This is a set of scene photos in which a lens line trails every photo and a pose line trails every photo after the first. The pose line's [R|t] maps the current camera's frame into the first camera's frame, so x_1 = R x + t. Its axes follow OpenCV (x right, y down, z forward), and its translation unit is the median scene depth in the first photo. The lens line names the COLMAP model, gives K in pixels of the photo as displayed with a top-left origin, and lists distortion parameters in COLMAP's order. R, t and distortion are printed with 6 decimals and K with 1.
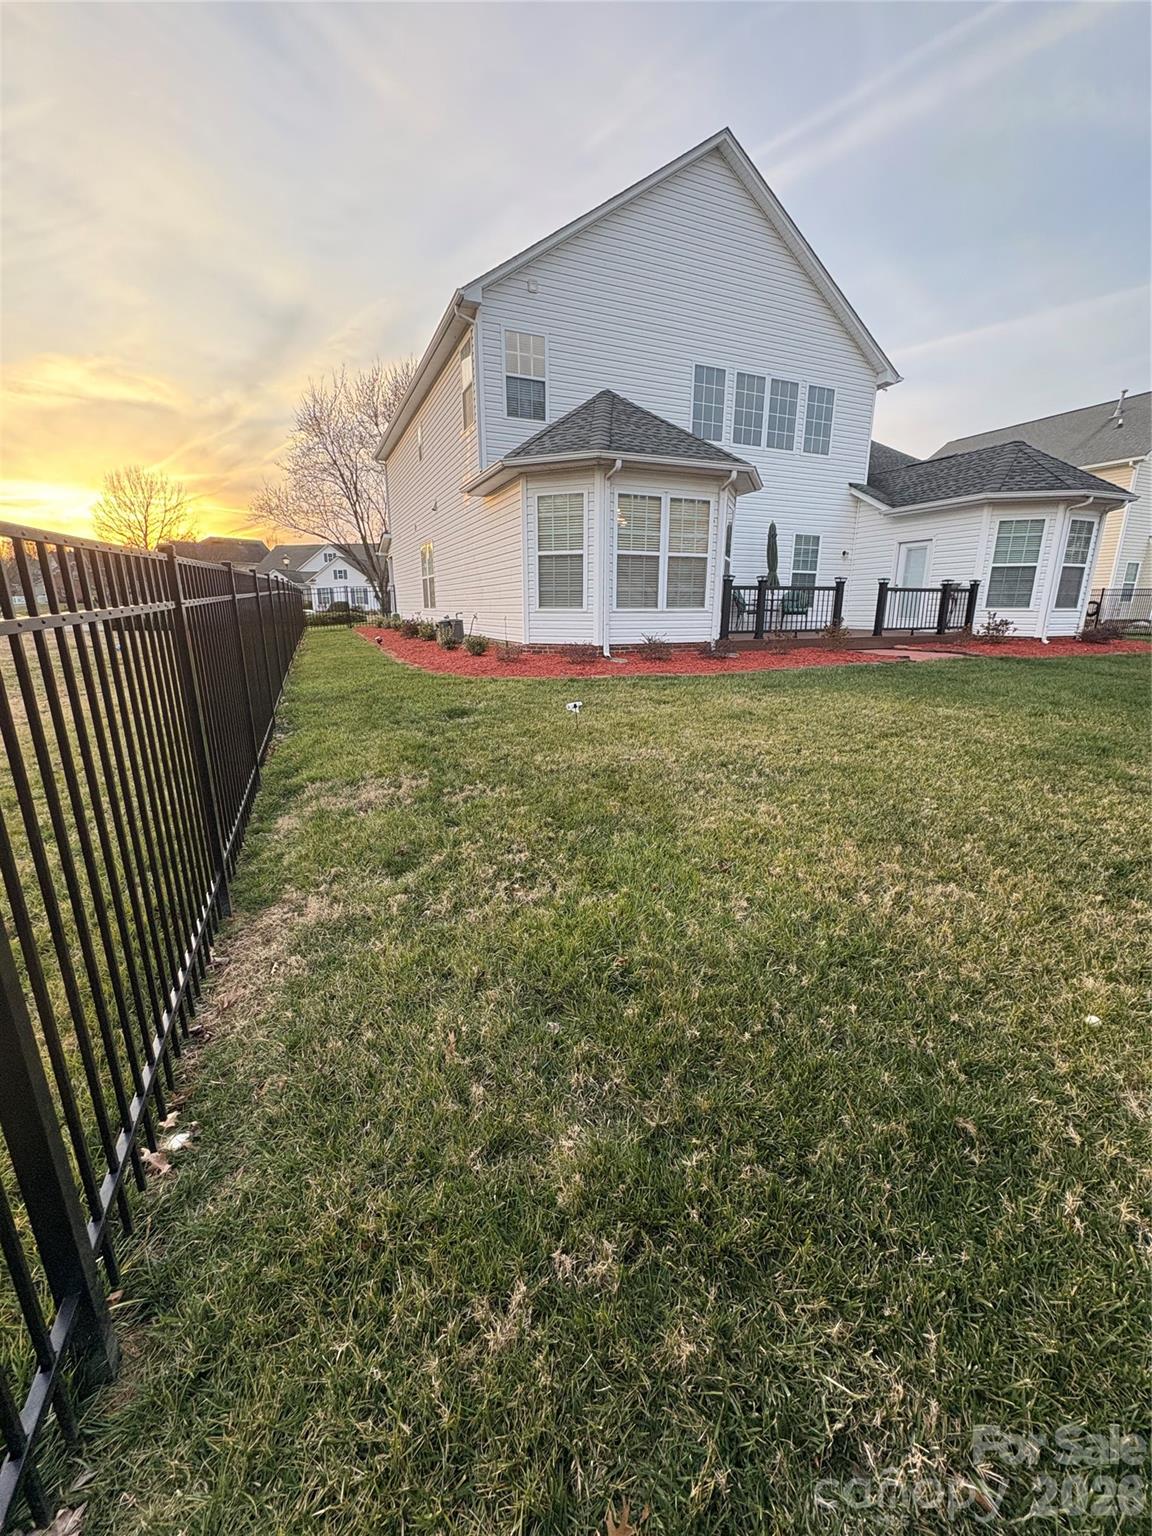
lens RADIAL K [[611.7, 0, 576.0], [0, 611.7, 768.0], [0, 0, 1]] dist [0.000747, -0.000109]
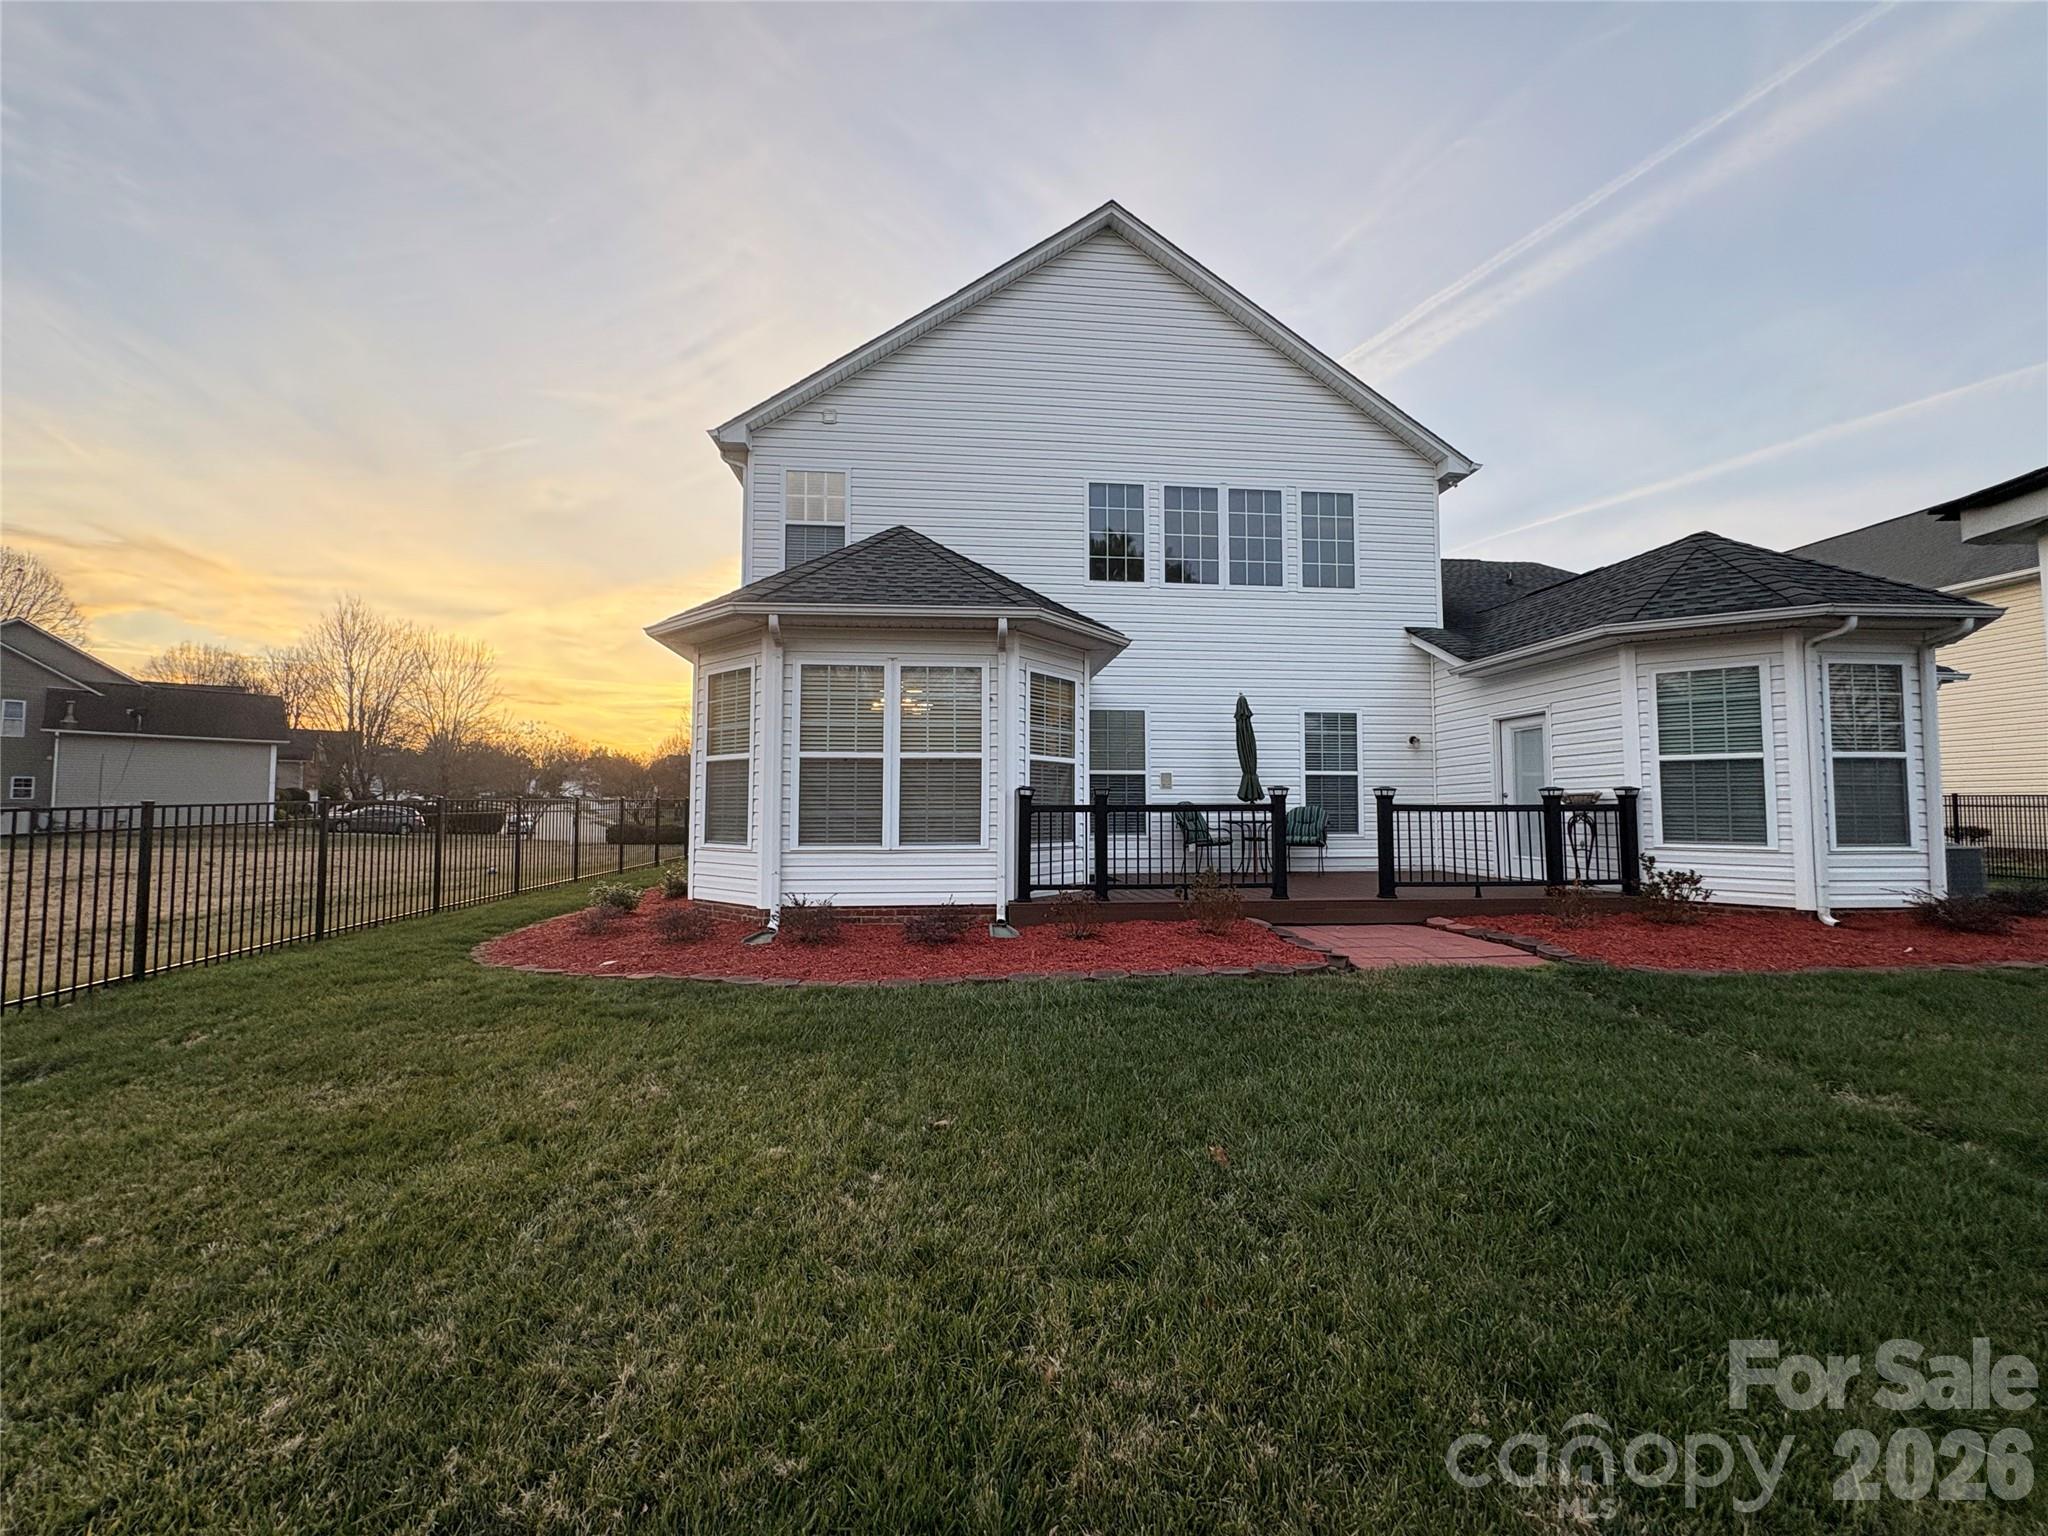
lens RADIAL K [[815.6, 0, 1024.0], [0, 815.6, 768.0], [0, 0, 1]] dist [0.000747, -0.000109]
pose [[0.952042, -0.015875, -0.305554, 0.399563], [-0.077919, 0.953147, -0.292301, -0.094695], [0.295878, 0.302091, 0.906199, 0.264209]]
